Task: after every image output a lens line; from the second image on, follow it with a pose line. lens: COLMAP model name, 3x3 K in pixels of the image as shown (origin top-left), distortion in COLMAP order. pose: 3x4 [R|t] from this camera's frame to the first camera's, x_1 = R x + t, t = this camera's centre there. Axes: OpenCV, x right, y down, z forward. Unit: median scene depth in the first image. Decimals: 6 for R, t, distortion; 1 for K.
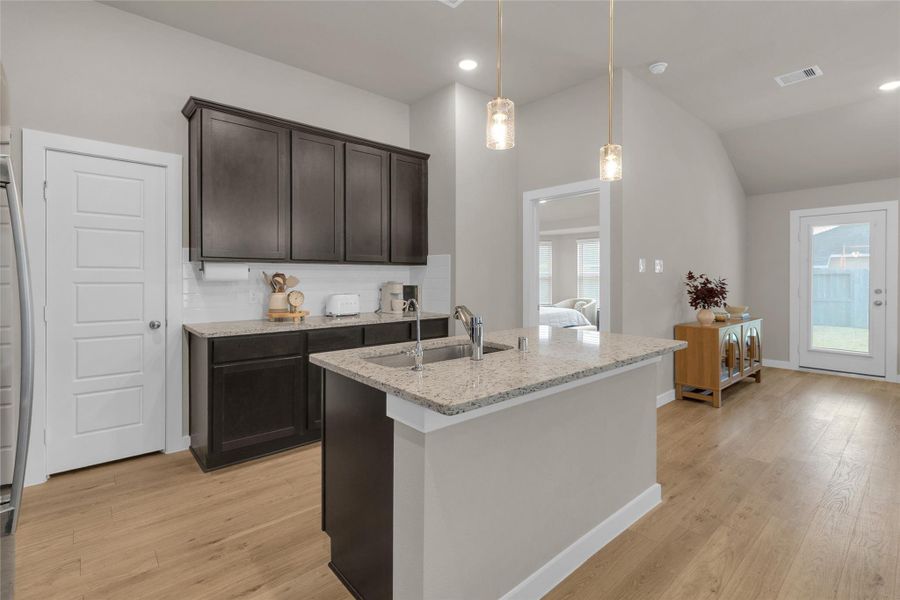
lens RADIAL K [[421.7, 0, 445.1], [0, 421.7, 280.2], [0, 0, 1]] dist [0.005143, -0.002938]
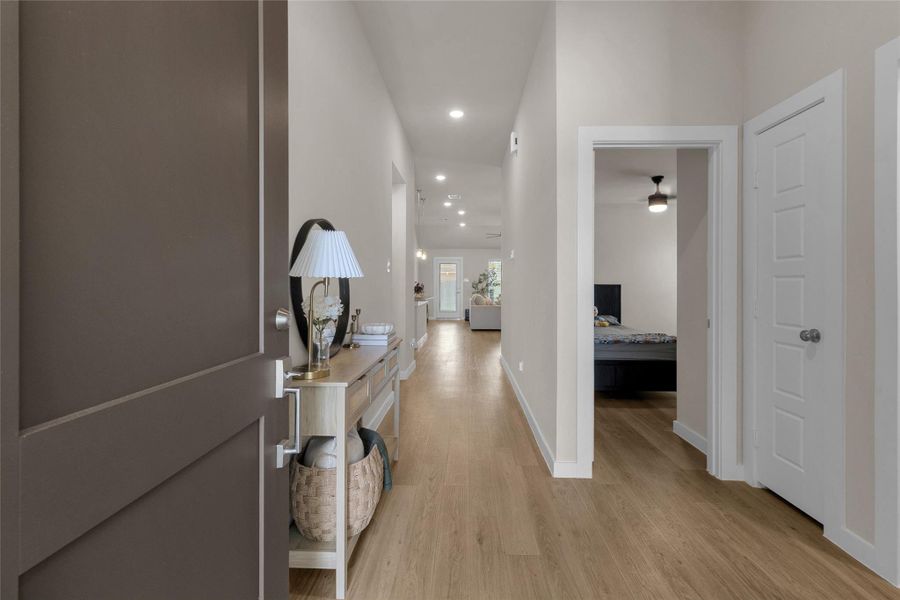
lens RADIAL K [[474.0, 0, 449.0], [0, 474.0, 294.6], [0, 0, 1]] dist [-0.000038, -0.000001]
pose [[0.690537, -0.009647, 0.723233, -1.578759], [0.004604, 0.999949, 0.008942, 0.047618], [-0.723282, -0.002845, 0.690547, -1.378482]]
